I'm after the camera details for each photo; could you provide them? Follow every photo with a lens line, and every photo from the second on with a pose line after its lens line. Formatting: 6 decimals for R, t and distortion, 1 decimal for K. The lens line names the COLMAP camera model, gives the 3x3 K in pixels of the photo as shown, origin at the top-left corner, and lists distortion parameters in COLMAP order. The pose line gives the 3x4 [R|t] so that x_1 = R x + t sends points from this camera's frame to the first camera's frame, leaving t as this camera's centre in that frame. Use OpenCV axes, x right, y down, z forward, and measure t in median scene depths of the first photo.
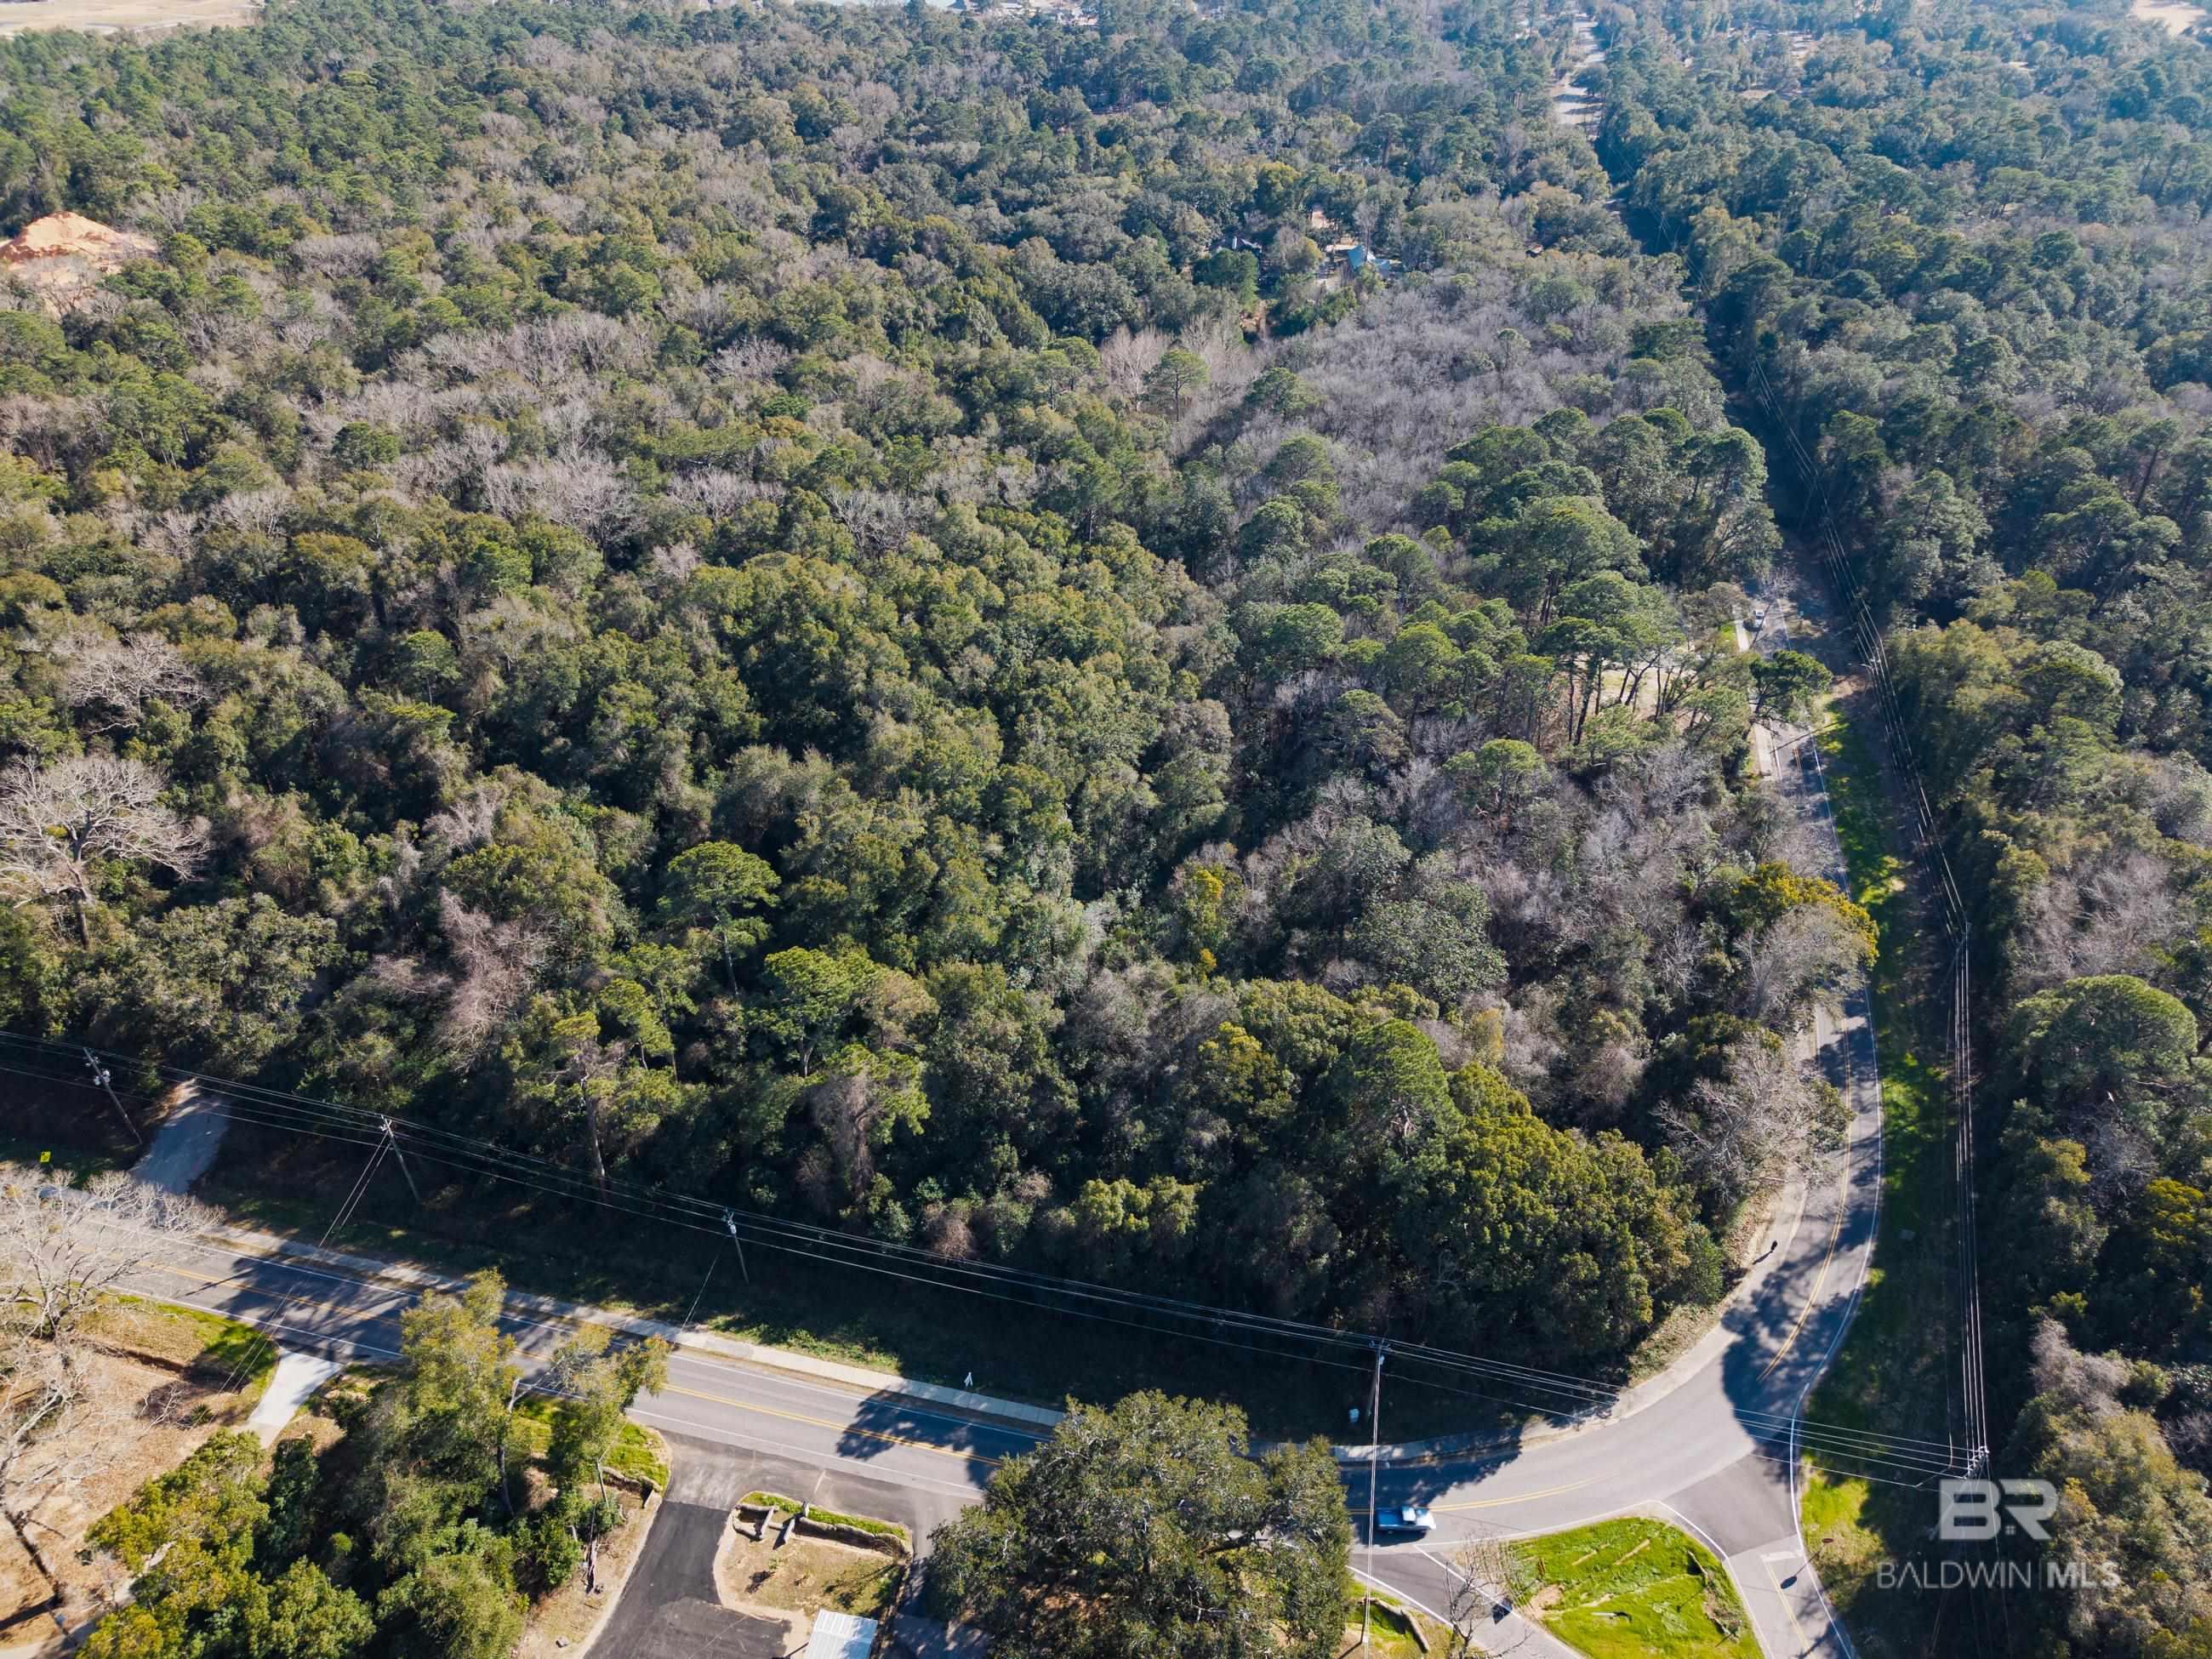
lens RADIAL K [[1481.3, 0, 1098.0], [0, 1481.3, 815.3], [0, 0, 1]] dist [0.006226, -0.005817]
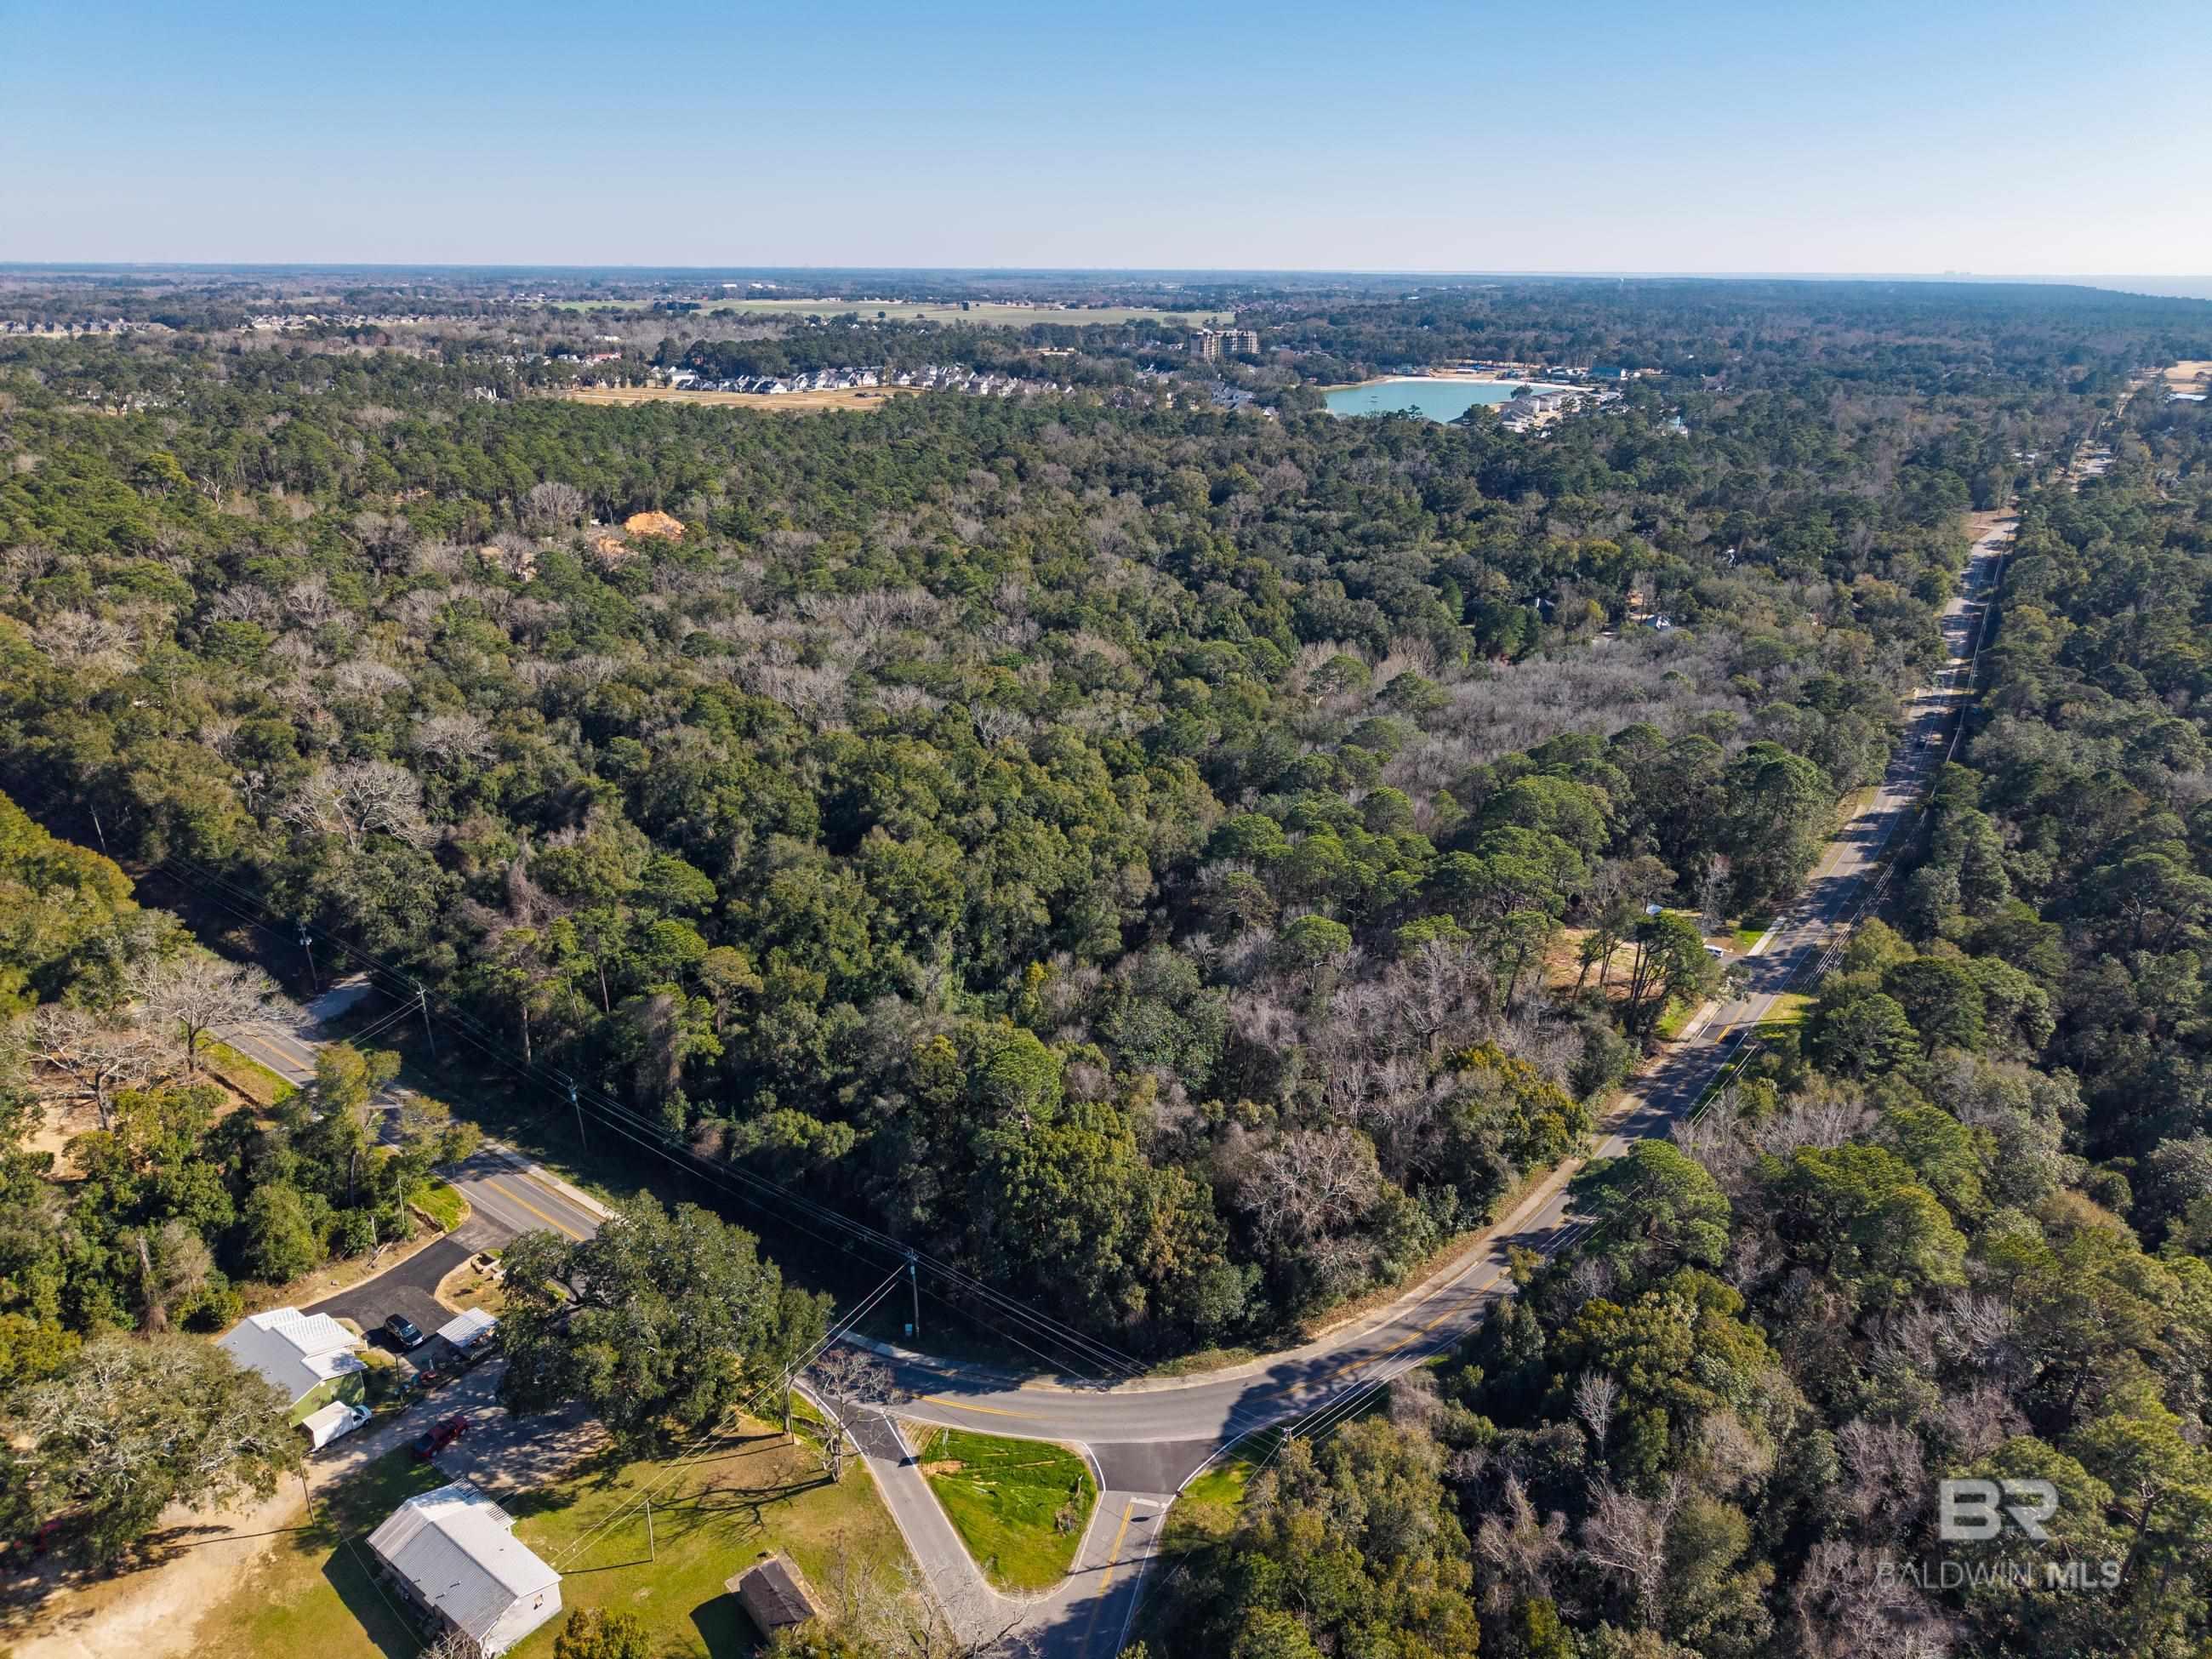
lens RADIAL K [[1481.3, 0, 1117.1], [0, 1481.3, 816.5], [0, 0, 1]] dist [0.006226, -0.005817]
pose [[0.925950, 0.129636, -0.354698, 0.561430], [-0.212496, 0.955290, -0.205586, 0.159439], [0.312188, 0.265735, 0.912099, -0.171847]]
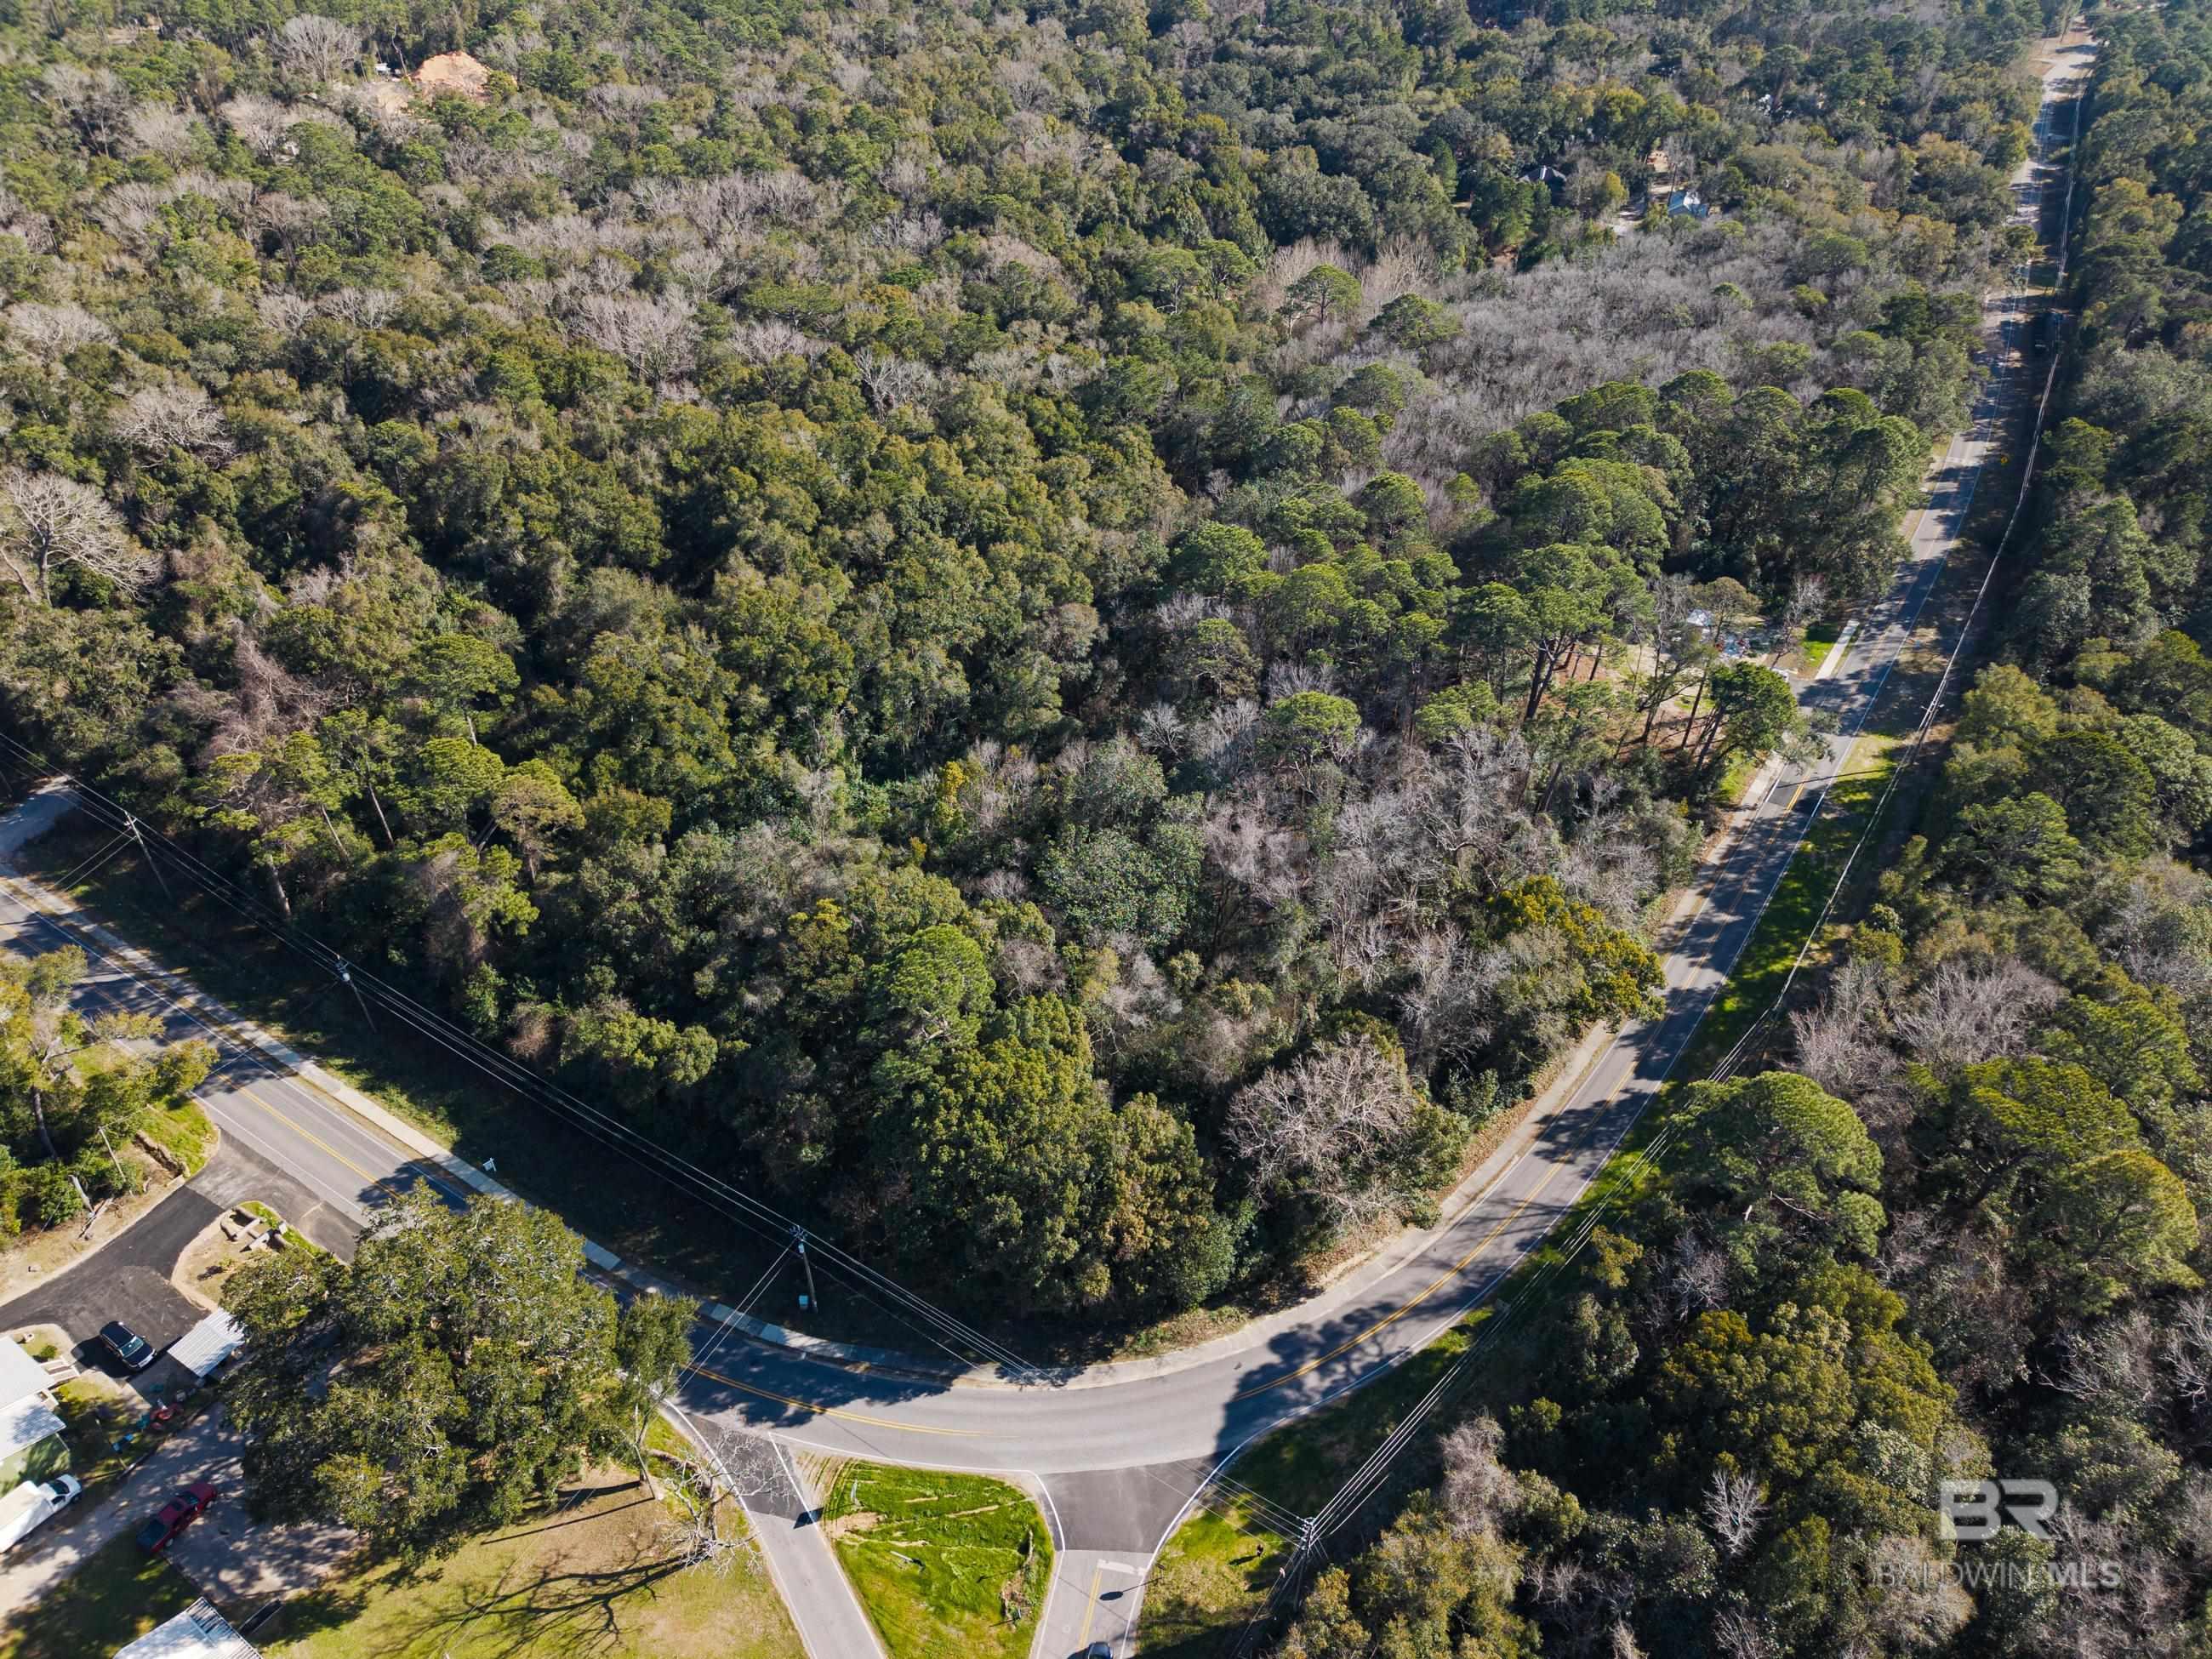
lens RADIAL K [[1481.3, 0, 1113.1], [0, 1481.3, 822.6], [0, 0, 1]] dist [0.006226, -0.005817]
pose [[0.942912, 0.203633, -0.263535, 0.429919], [-0.191488, 0.978904, 0.071267, -0.013655], [0.272488, -0.016734, 0.962014, 0.085351]]
